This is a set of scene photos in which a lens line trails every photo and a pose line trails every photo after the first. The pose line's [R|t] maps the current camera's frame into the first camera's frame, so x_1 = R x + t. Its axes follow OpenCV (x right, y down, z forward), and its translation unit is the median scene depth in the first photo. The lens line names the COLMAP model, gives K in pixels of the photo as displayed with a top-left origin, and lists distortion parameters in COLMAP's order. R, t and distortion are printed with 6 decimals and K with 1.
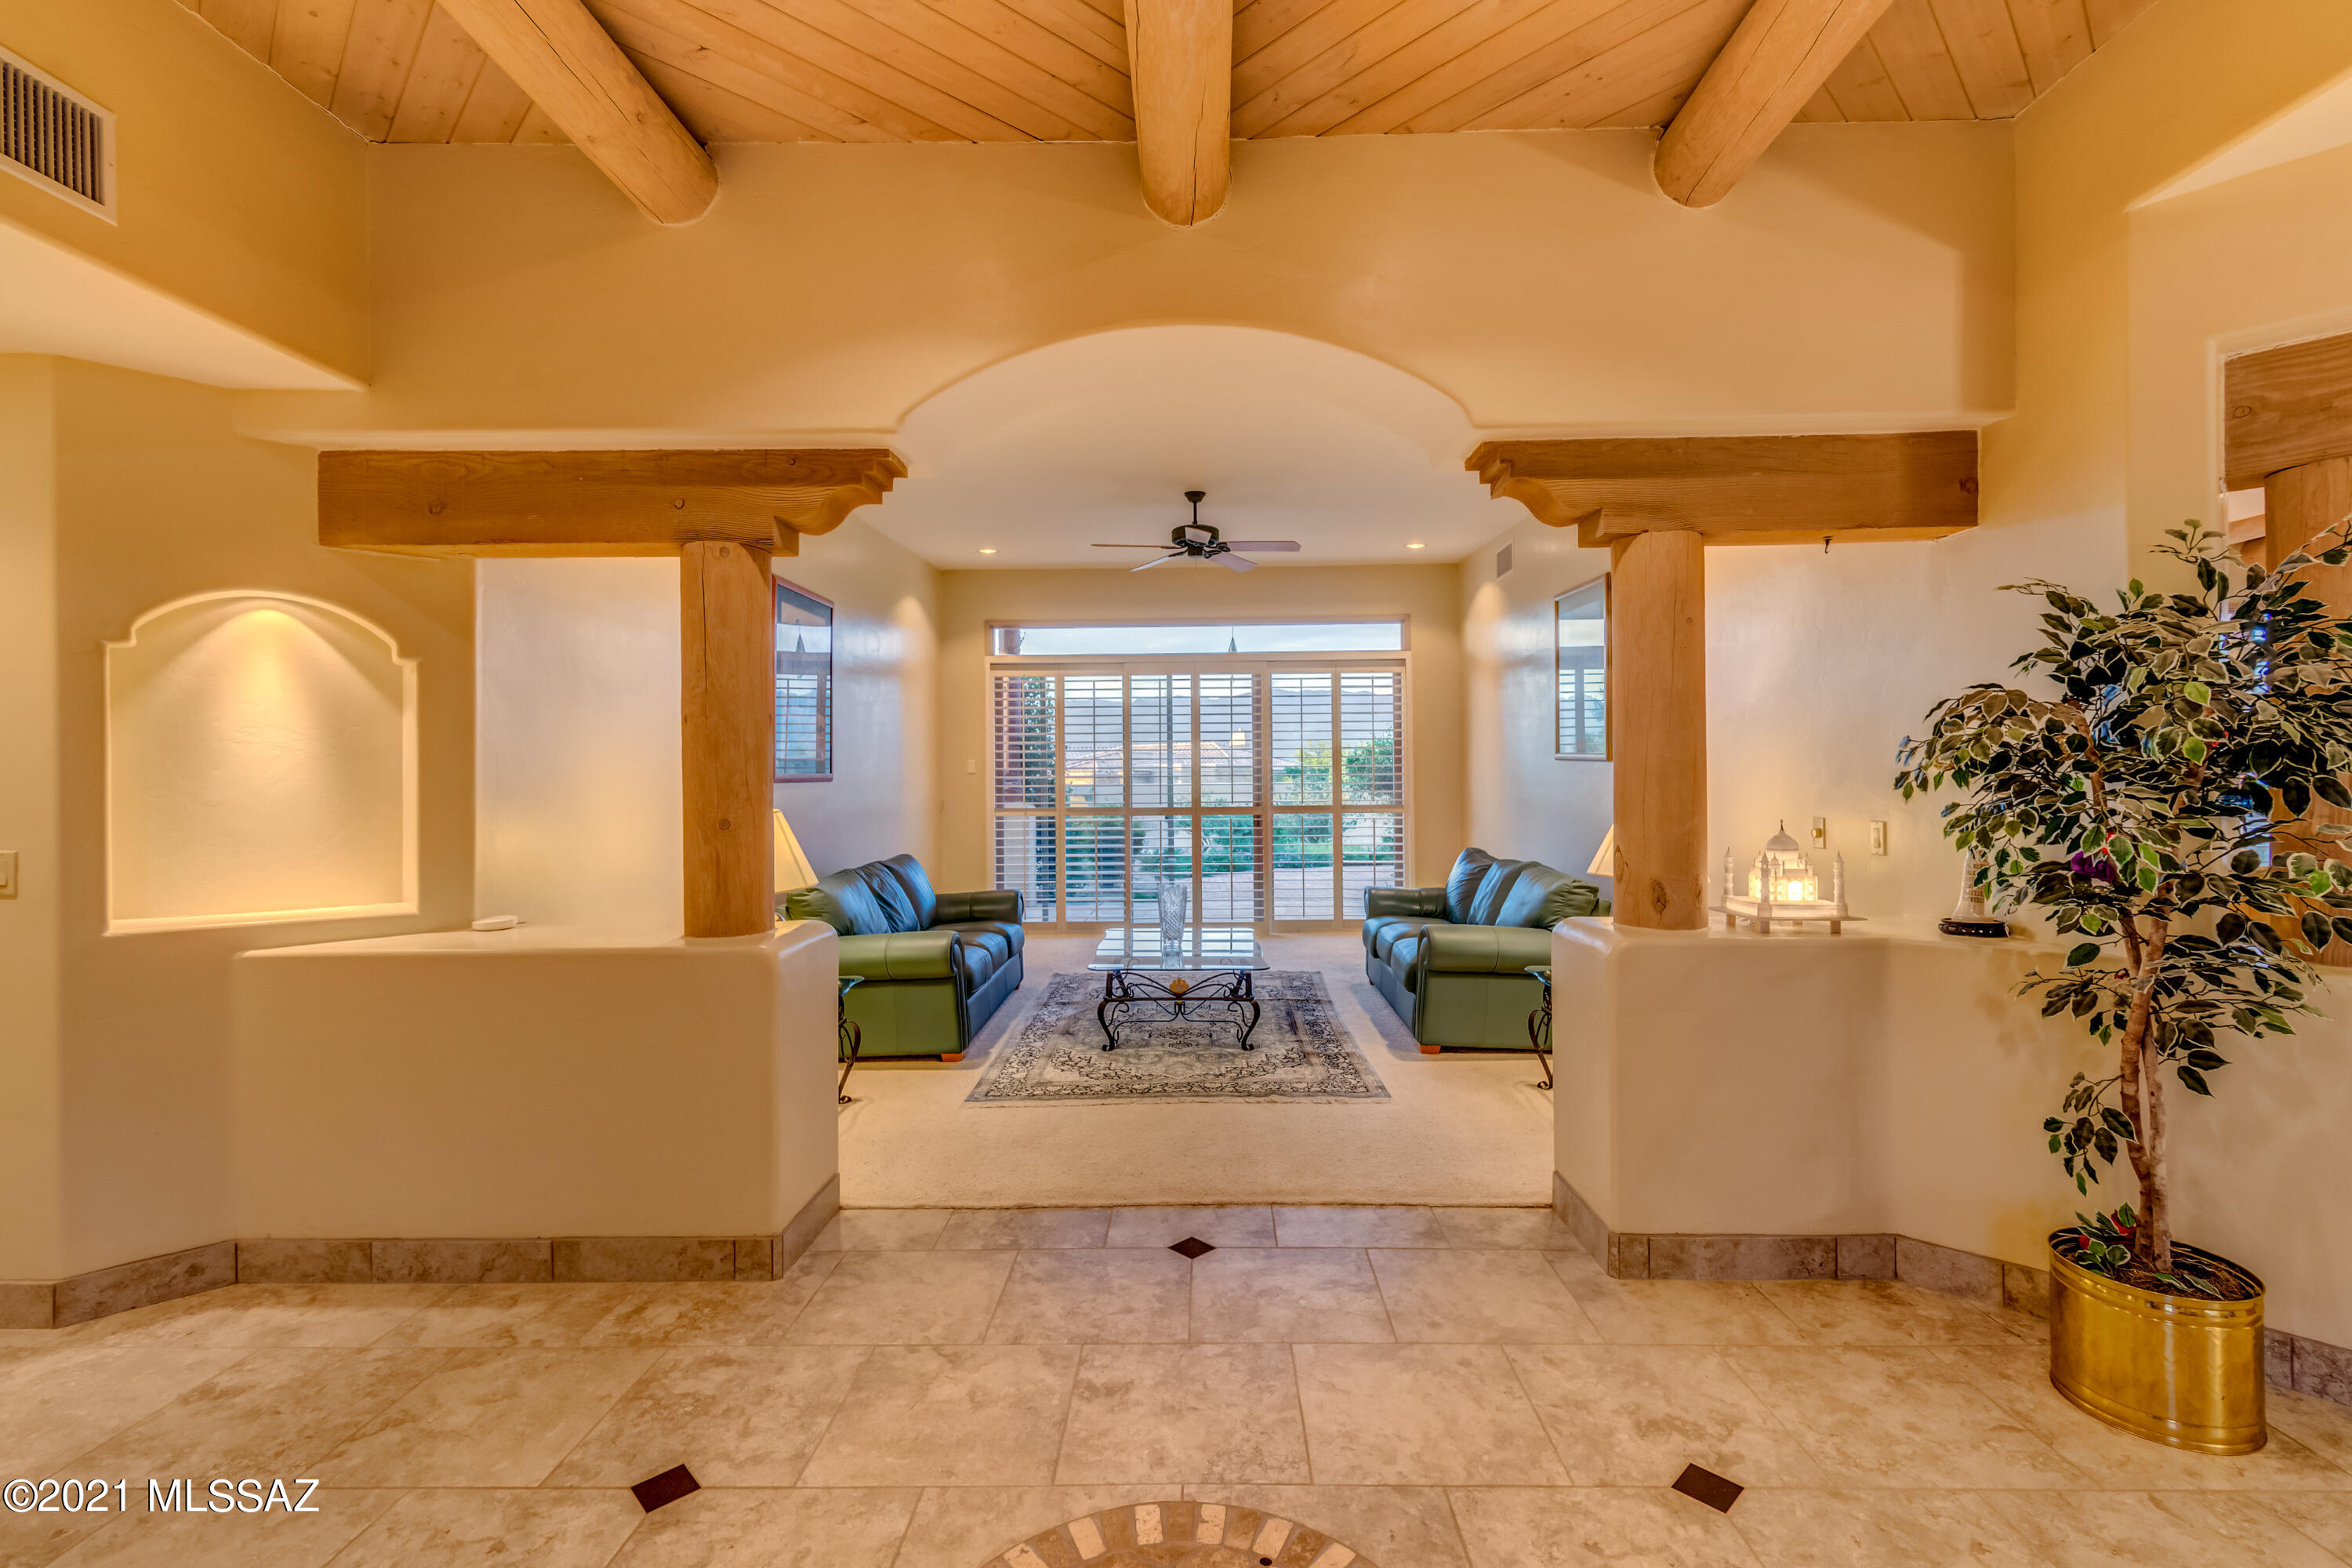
lens RADIAL K [[1049.7, 0, 1181.4], [0, 1049.7, 779.1], [0, 0, 1]] dist [0.004771, -0.001321]
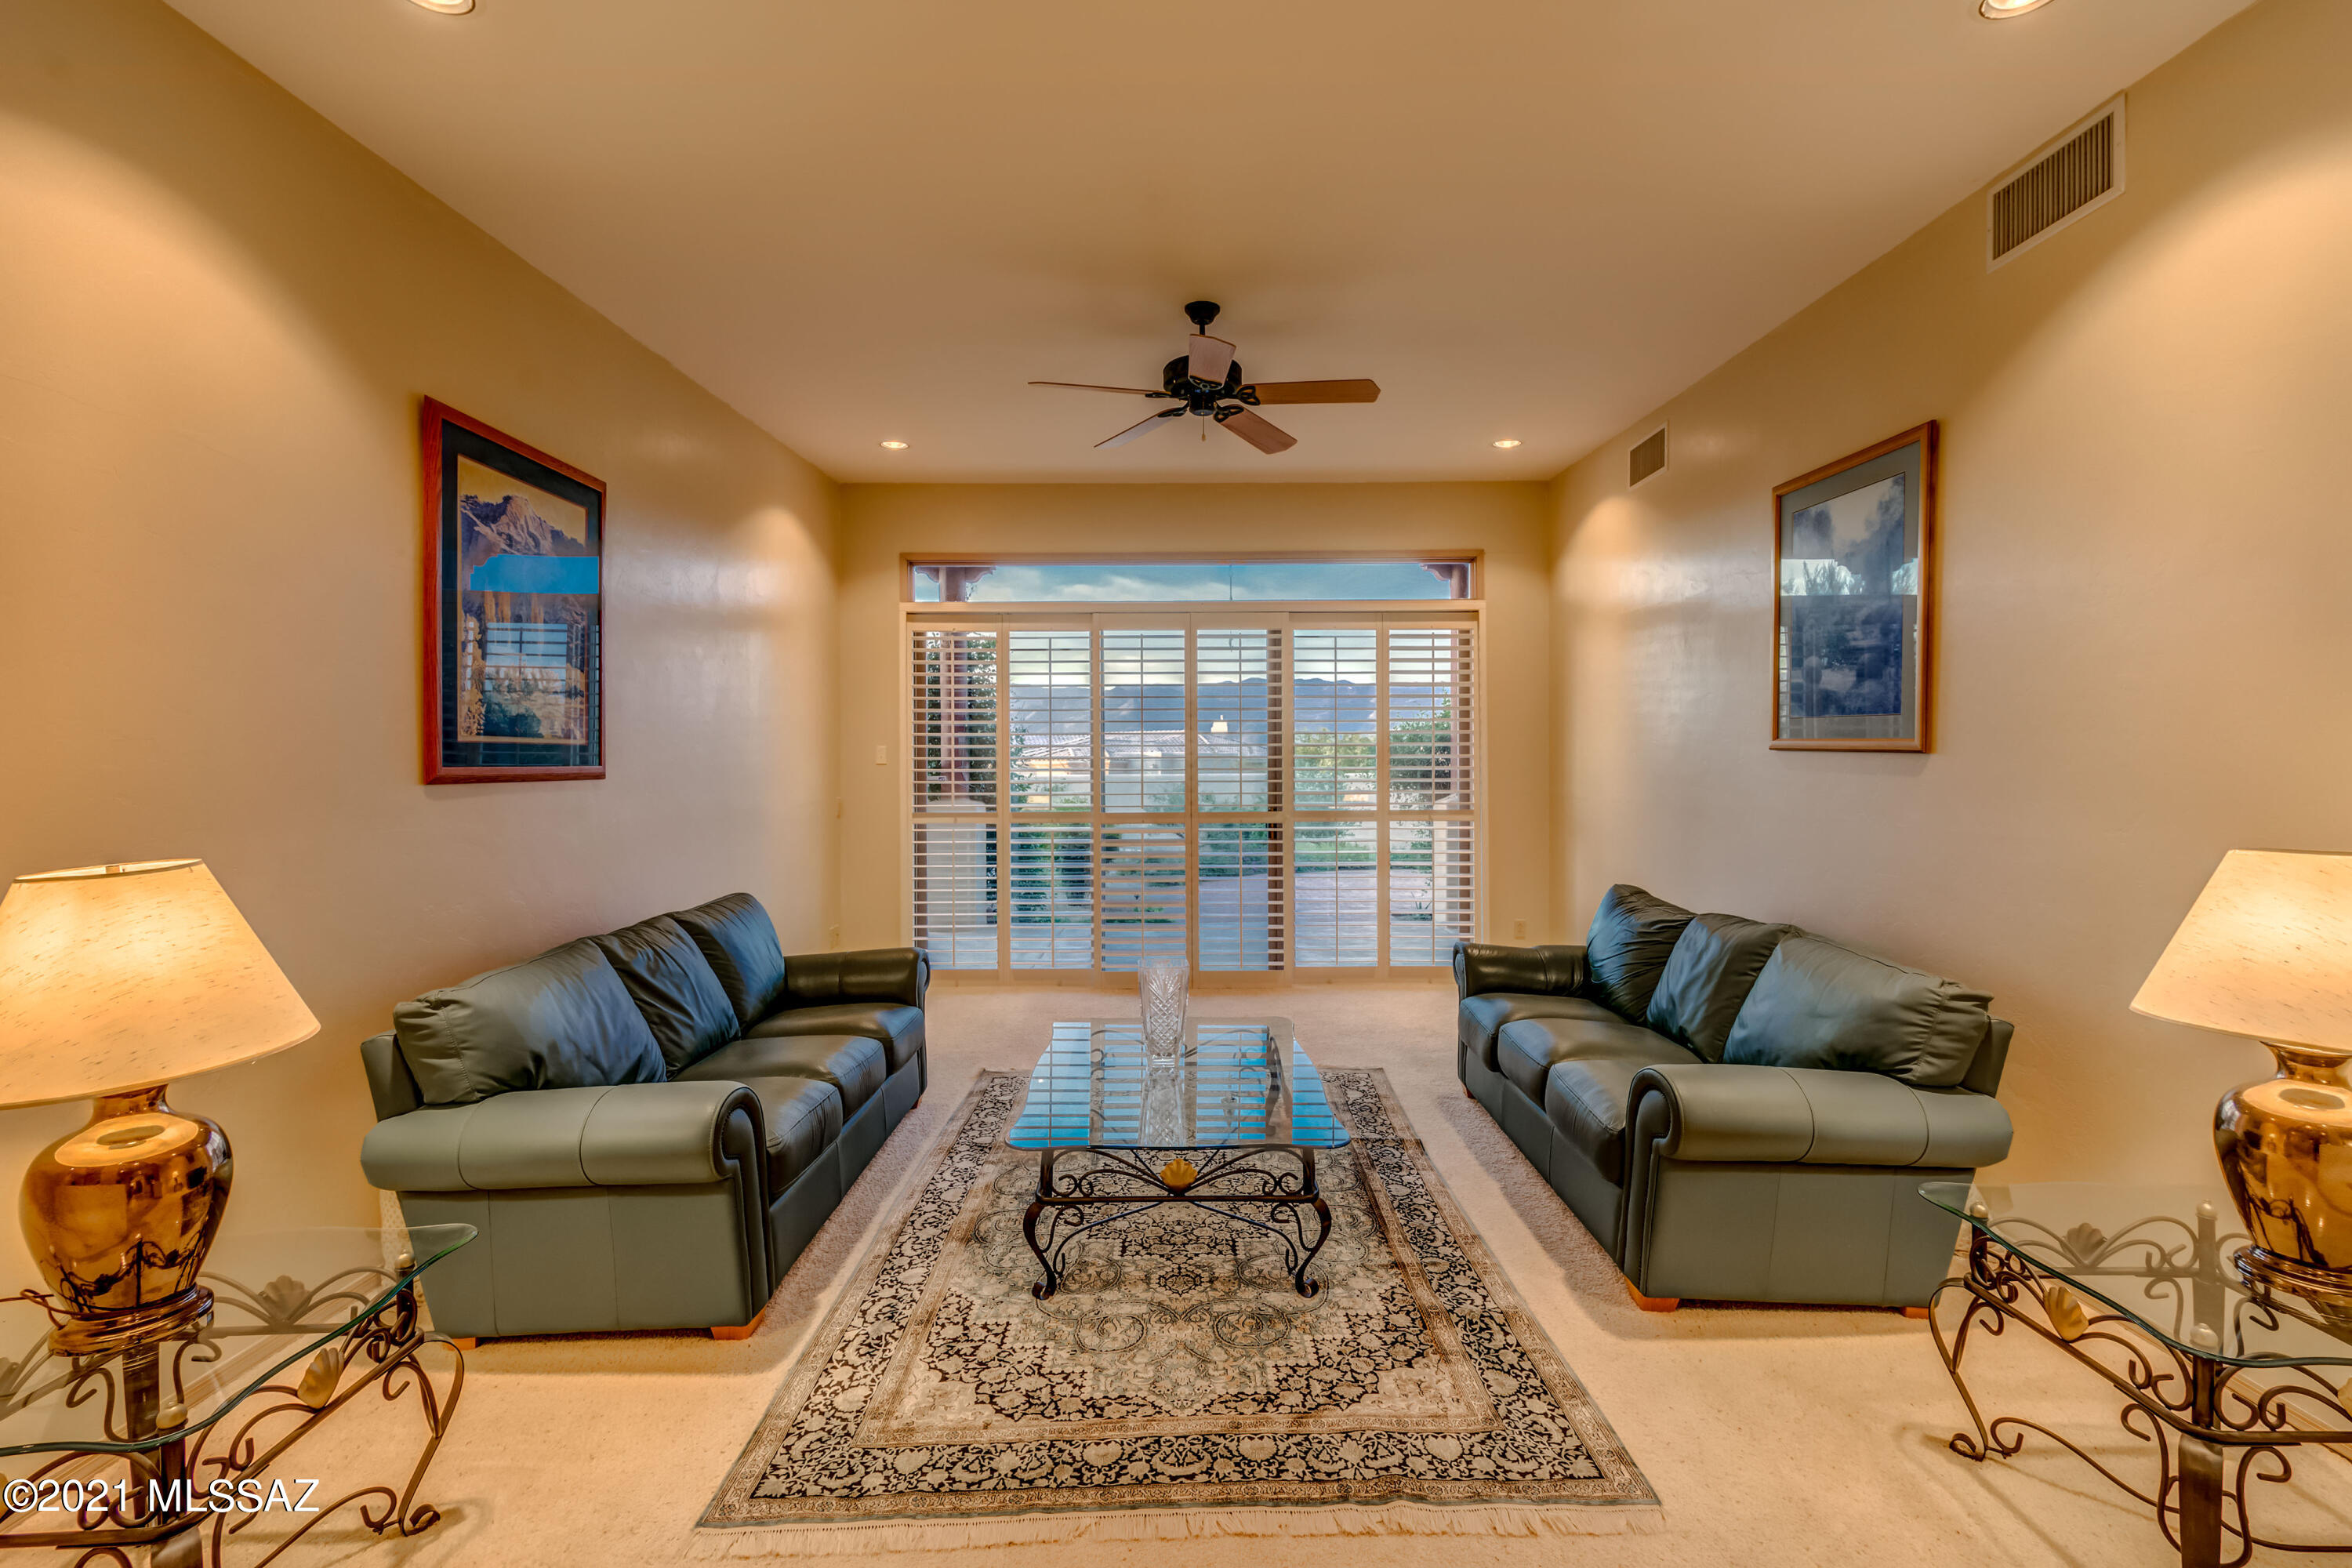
lens RADIAL K [[1049.7, 0, 1177.1], [0, 1049.7, 775.4], [0, 0, 1]] dist [0.004771, -0.001321]
pose [[0.999856, 0.004260, 0.016403, -0.010516], [-0.004383, 0.999962, 0.007490, -0.005975], [-0.016370, -0.007561, 0.999837, 0.396306]]
